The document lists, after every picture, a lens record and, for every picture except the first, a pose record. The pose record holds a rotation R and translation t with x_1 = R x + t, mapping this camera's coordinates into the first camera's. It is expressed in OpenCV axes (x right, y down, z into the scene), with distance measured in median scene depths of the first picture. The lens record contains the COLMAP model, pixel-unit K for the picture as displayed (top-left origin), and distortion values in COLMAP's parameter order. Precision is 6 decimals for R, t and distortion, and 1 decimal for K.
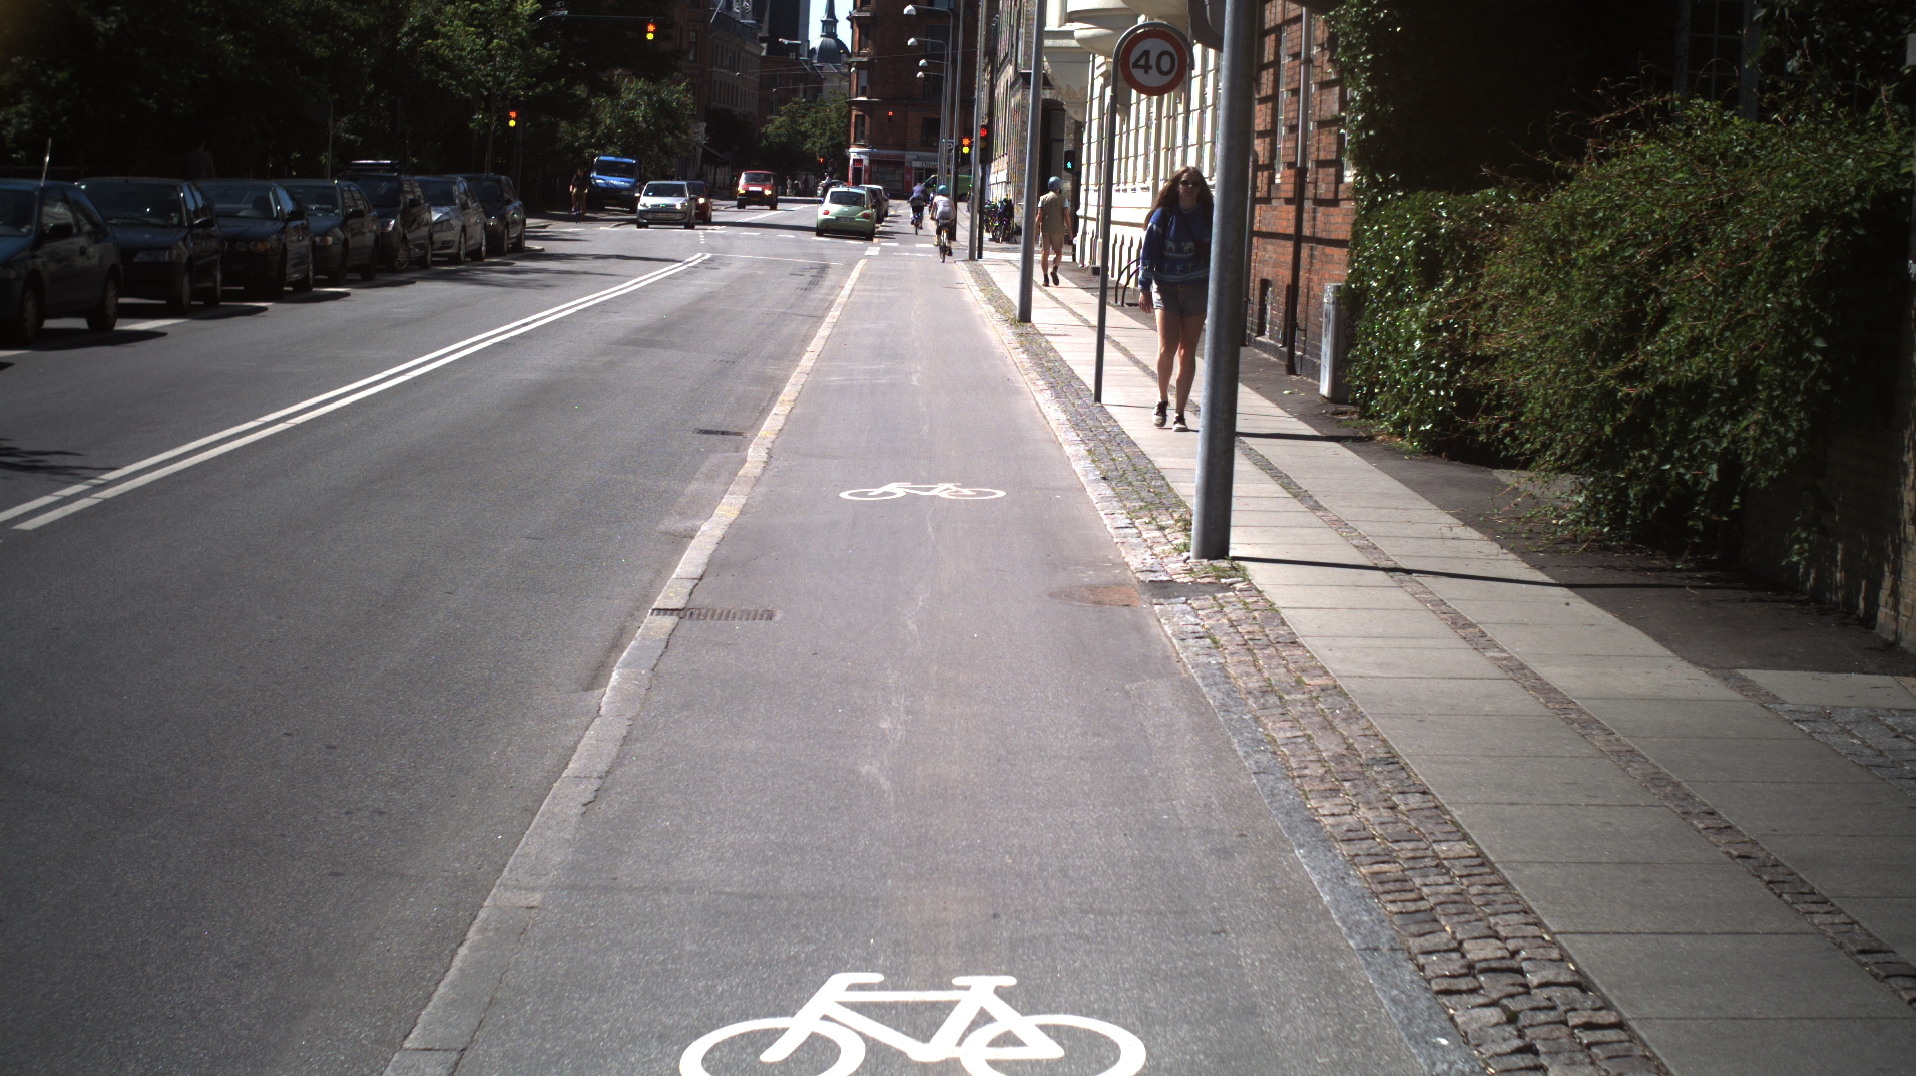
lens RADIAL K [[3345.7, 0, 958.0], [0, 3345.7, 538.0], [0, 0, 1]] dist [-0.326541, 0.679256]
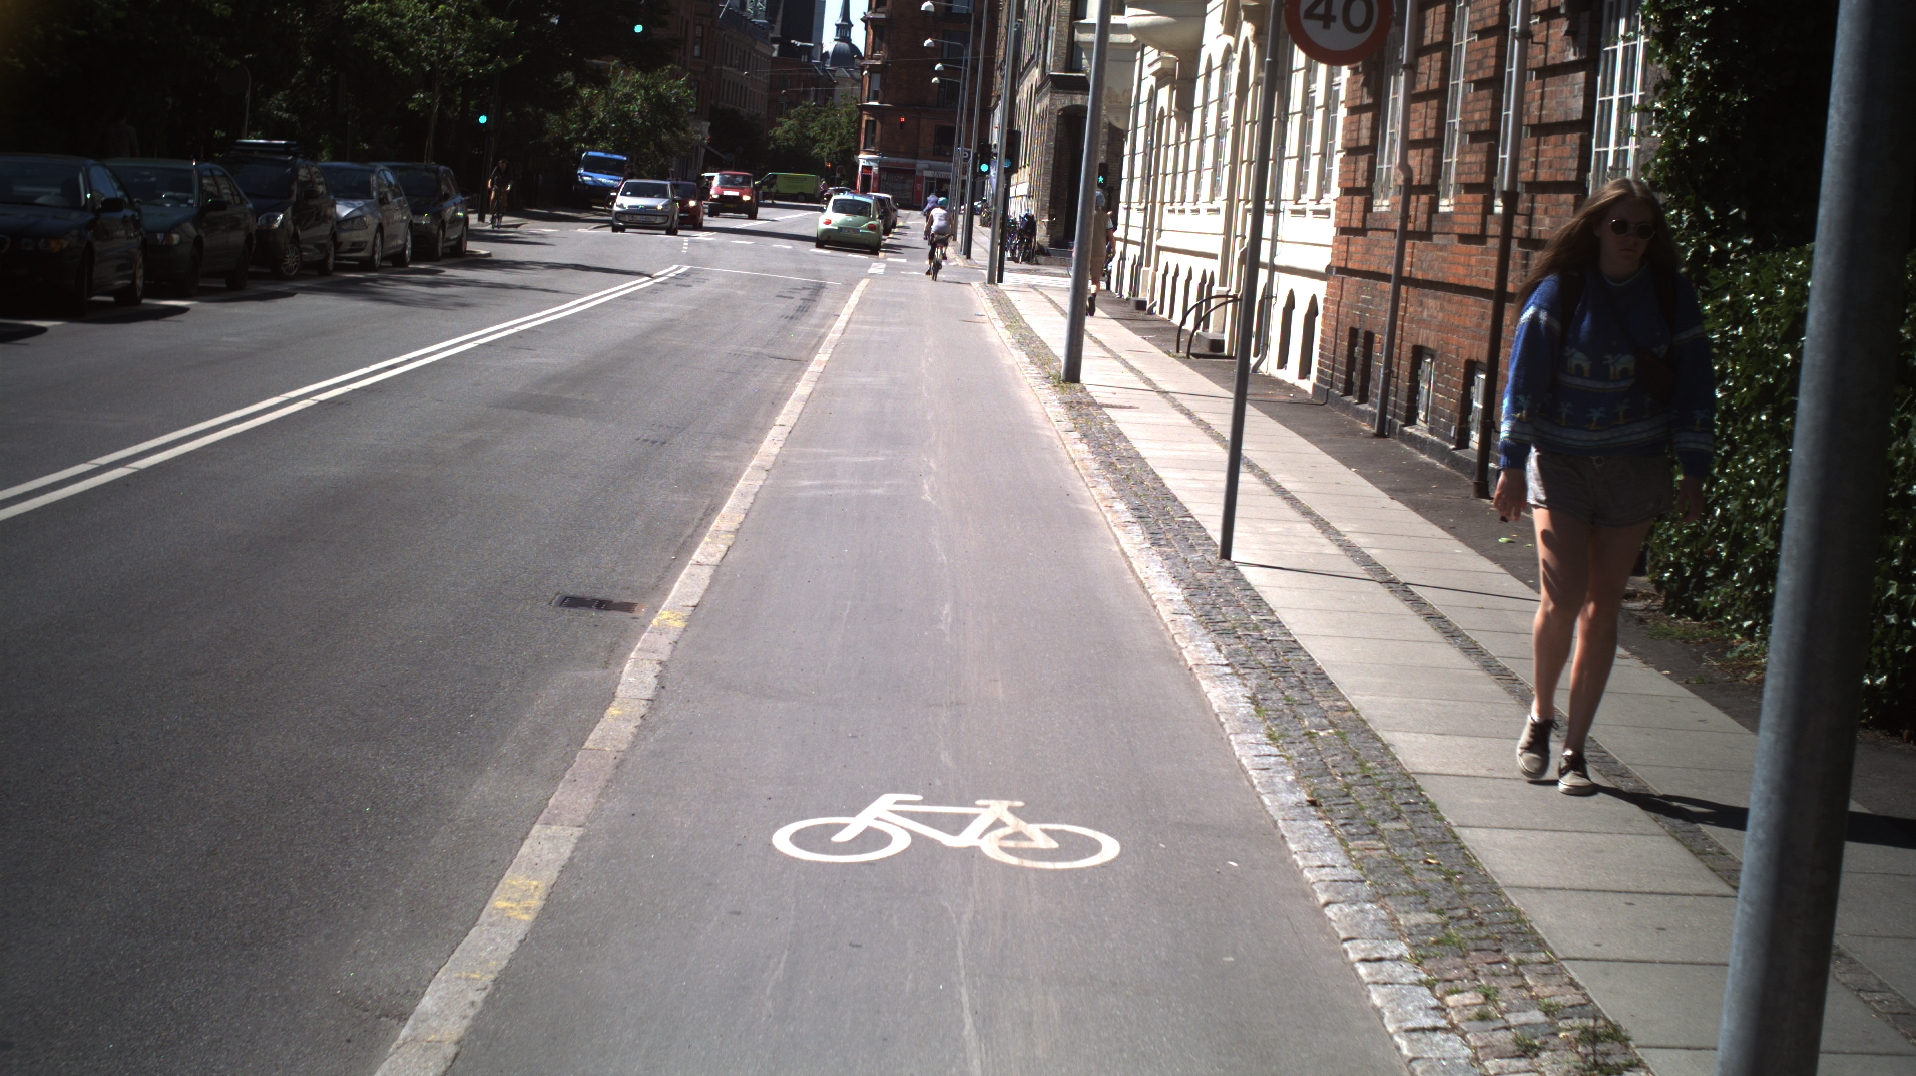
lens RADIAL K [[3345.7, 0, 958.0], [0, 3345.7, 538.0], [0, 0, 1]] dist [-0.326541, 0.679256]
pose [[0.999290, 0.037670, 0.001077, -0.002961], [-0.037666, 0.999284, -0.003522, -0.014747], [-0.001209, 0.003479, 0.999993, 0.140048]]
